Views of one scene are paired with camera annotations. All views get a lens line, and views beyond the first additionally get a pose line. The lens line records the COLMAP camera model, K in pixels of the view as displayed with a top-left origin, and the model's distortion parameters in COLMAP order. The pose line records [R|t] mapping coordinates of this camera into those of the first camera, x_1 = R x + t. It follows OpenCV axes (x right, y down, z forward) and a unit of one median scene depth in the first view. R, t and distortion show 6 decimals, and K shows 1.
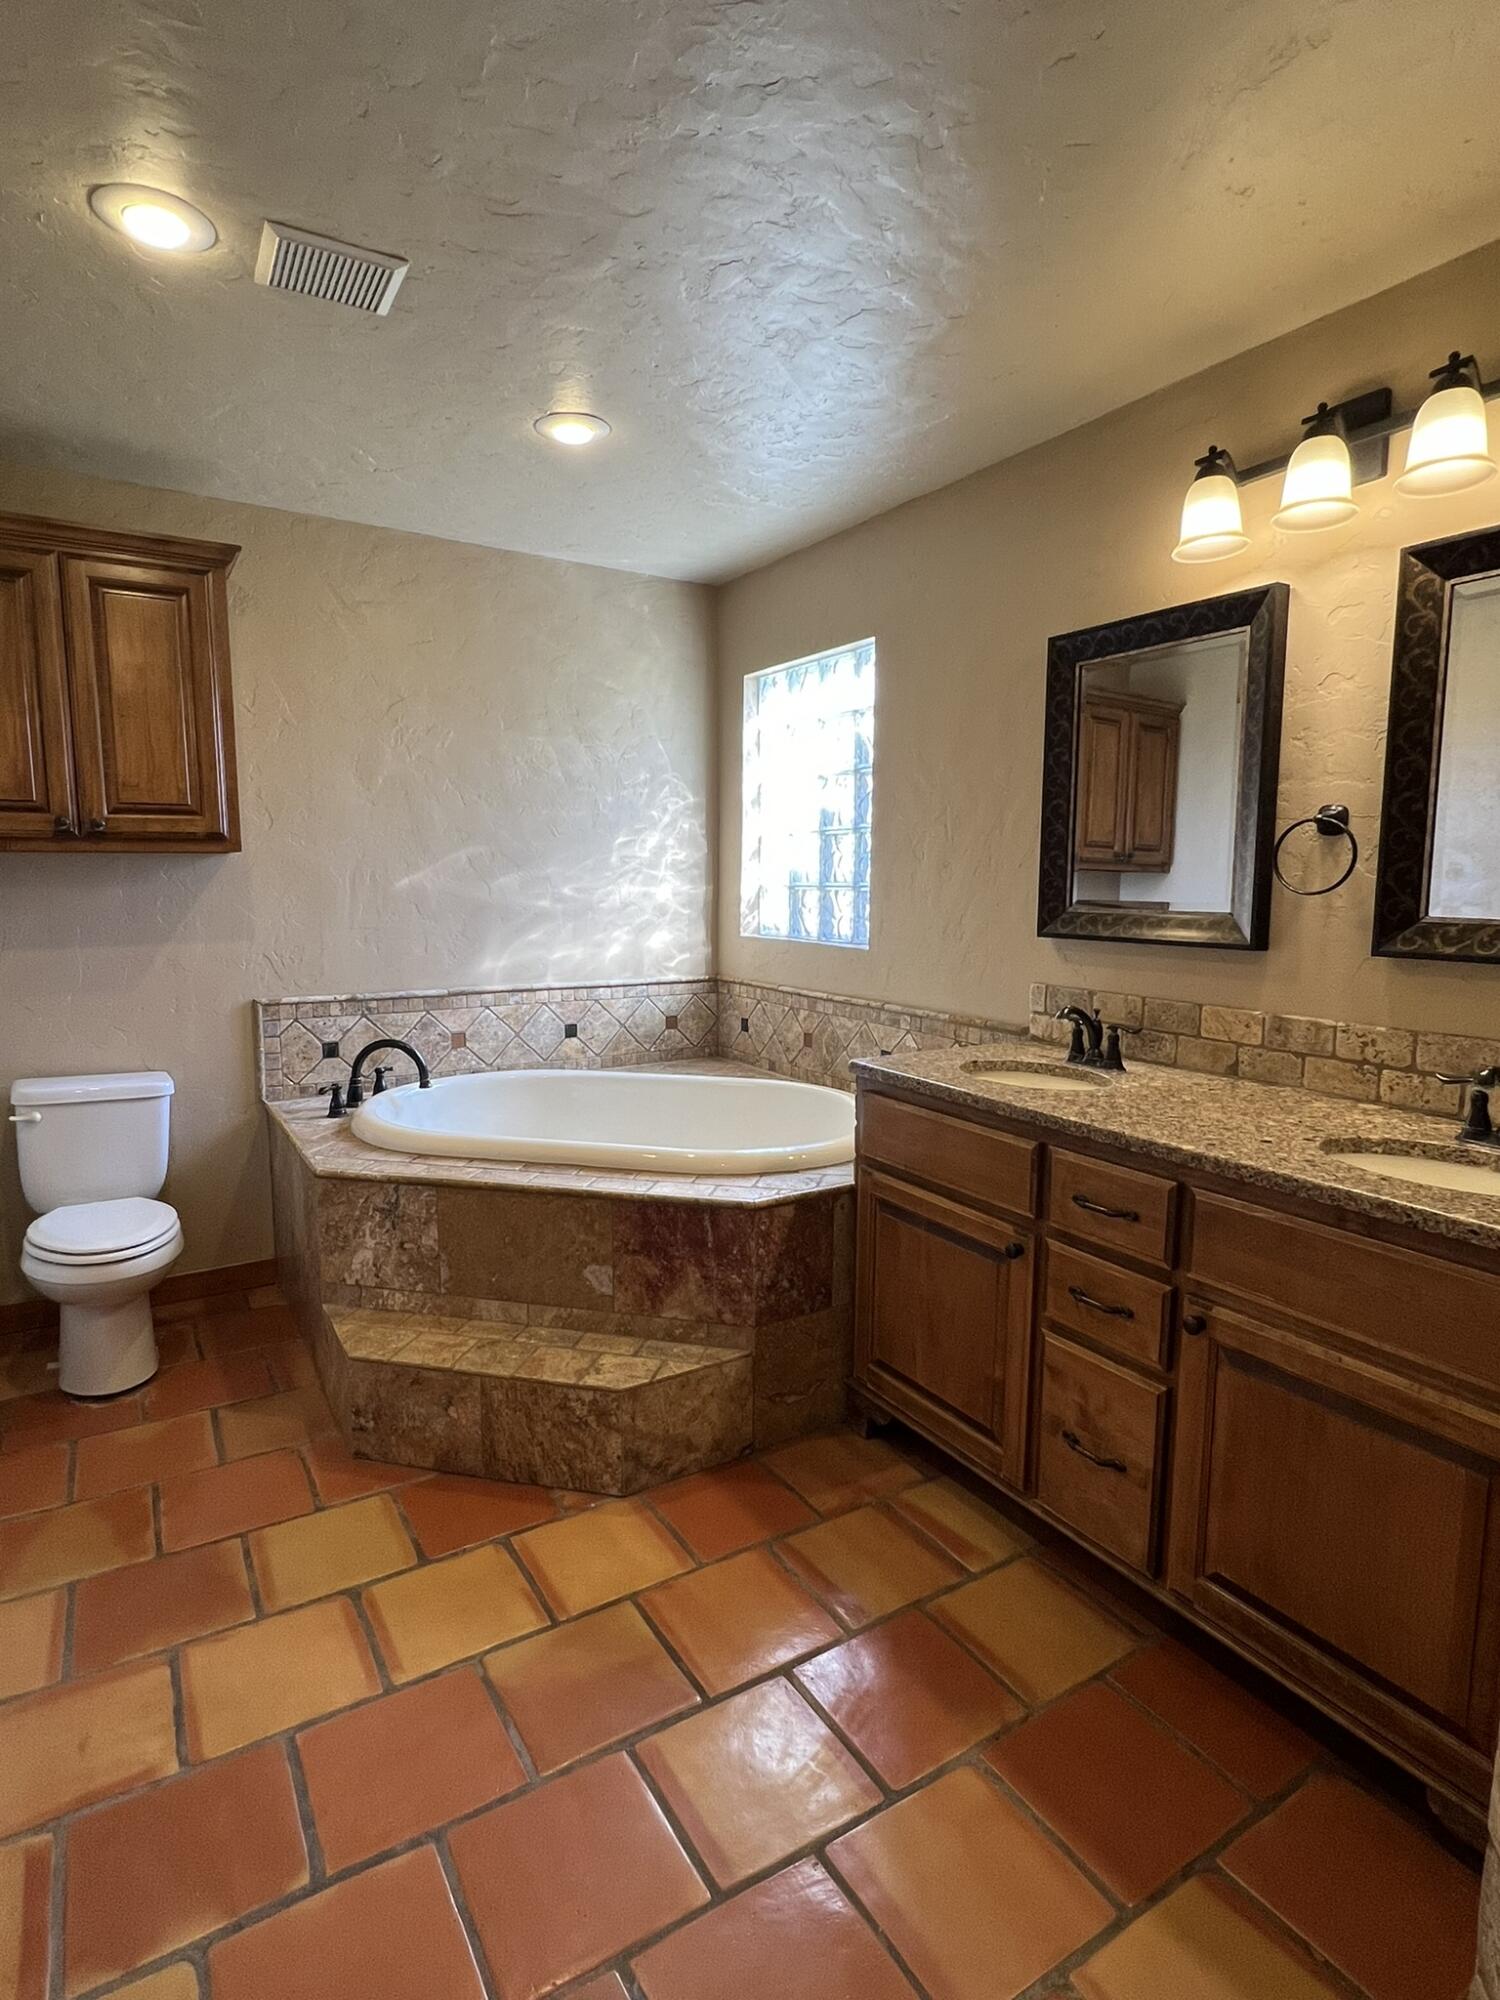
lens RADIAL K [[1046.2, 0, 756.0], [0, 1046.2, 997.9], [0, 0, 1]] dist [0.001477, 0.002027]
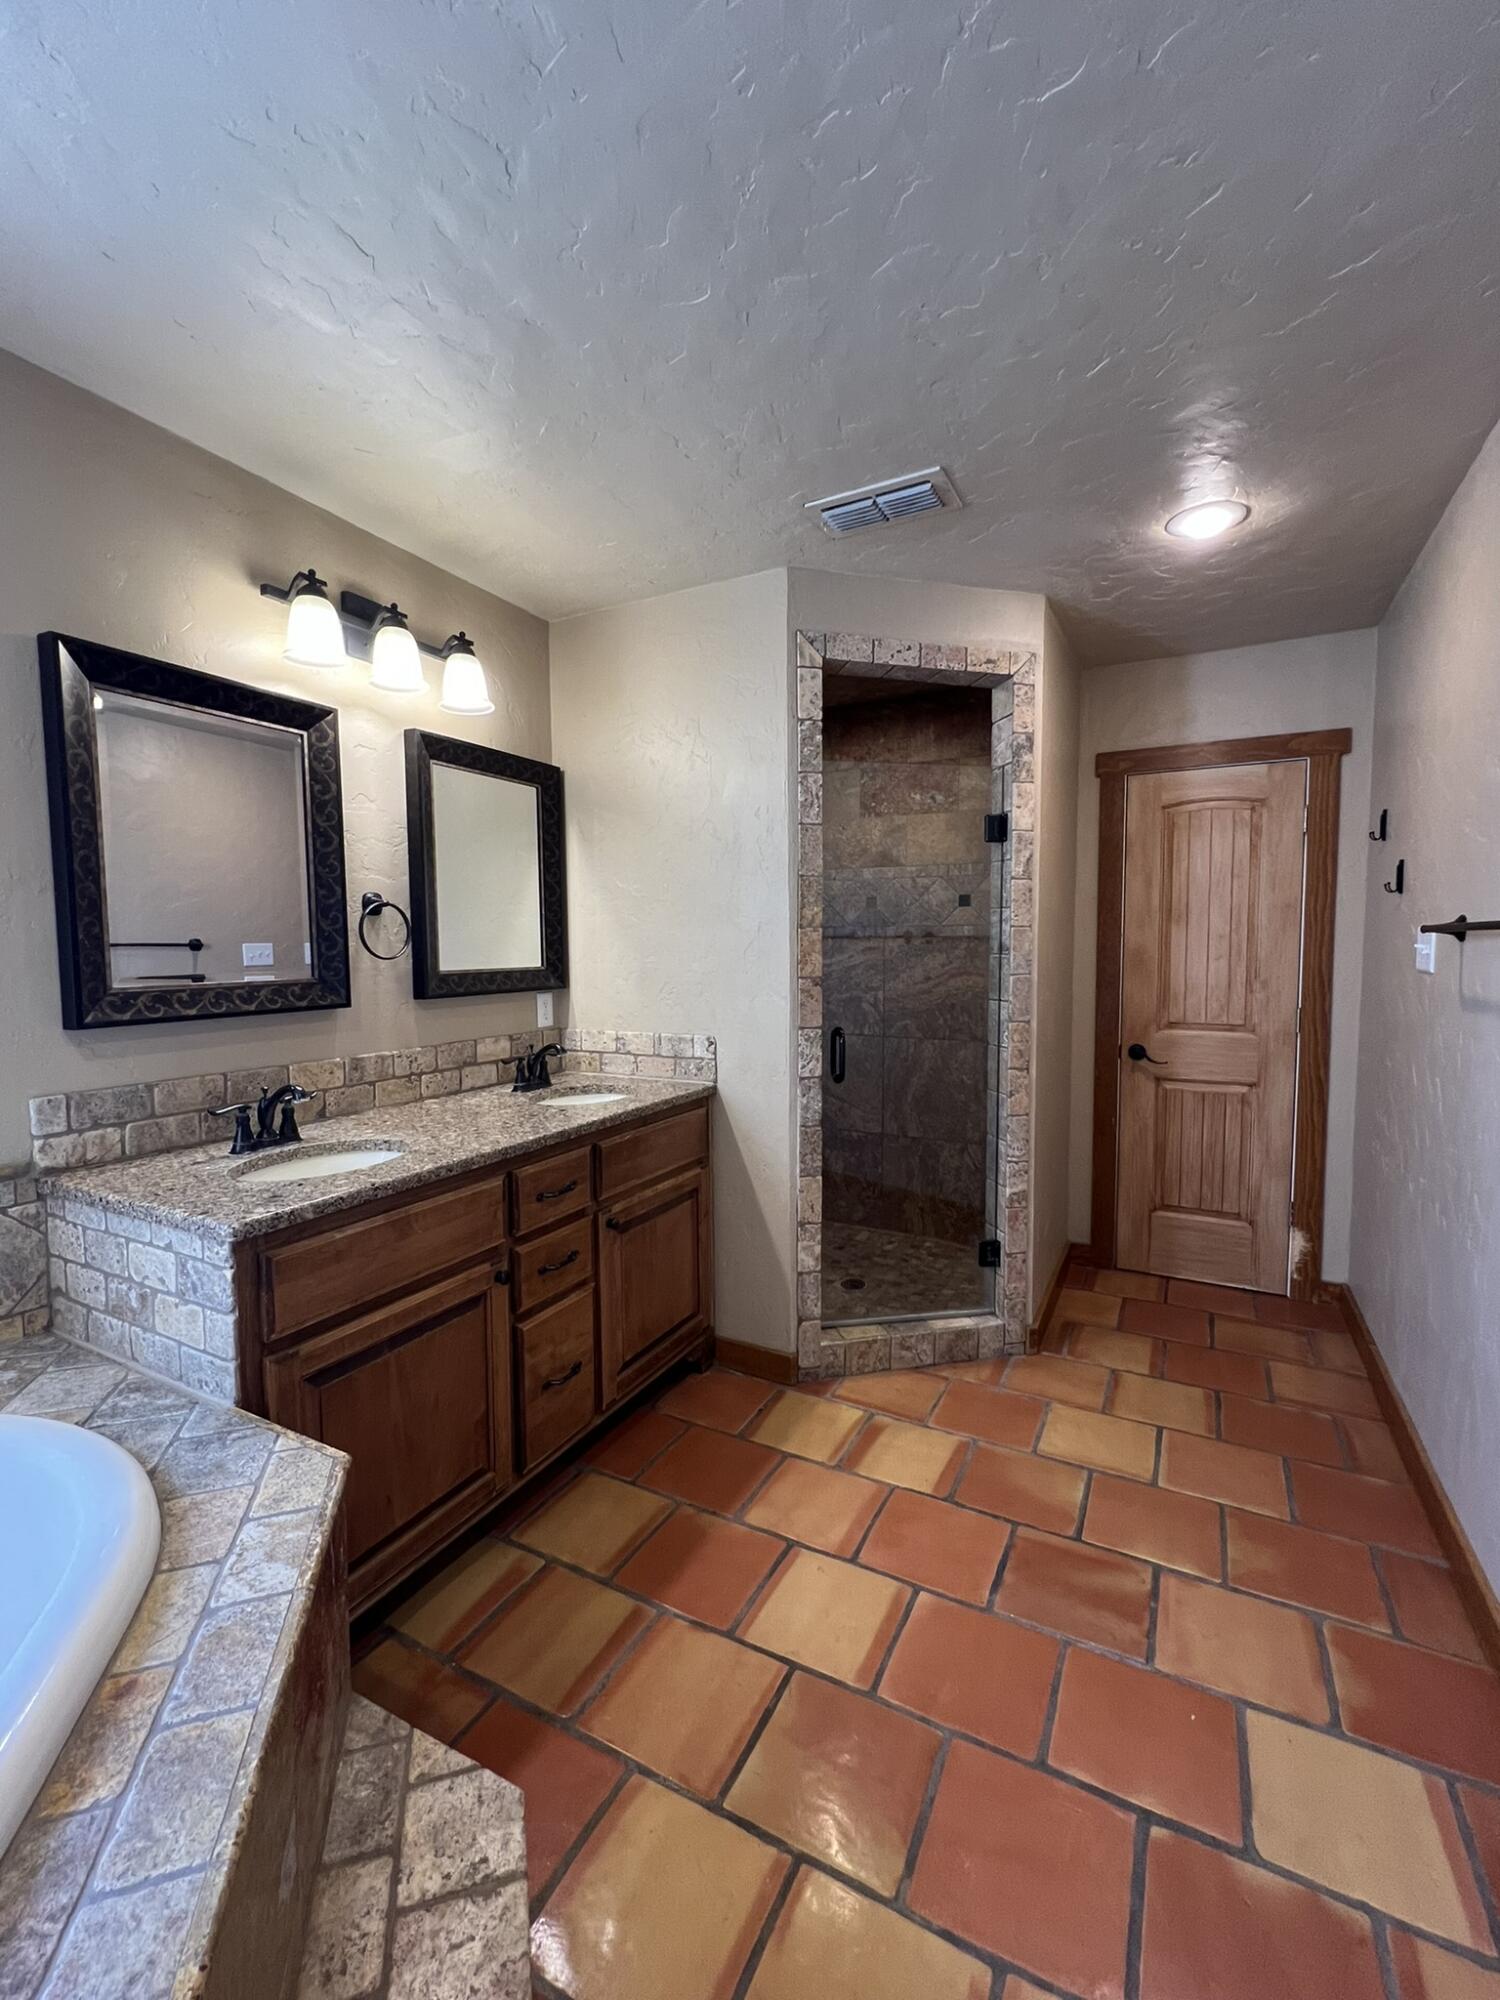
lens RADIAL K [[826.7, 0, 761.4], [0, 826.7, 1003.3], [0, 0, 1]] dist [-0.001750, -0.000470]
pose [[-0.504875, -0.066239, 0.860647, -0.615708], [0.102506, 0.985395, 0.135972, -0.136664], [-0.857085, 0.156870, -0.490711, 1.108145]]
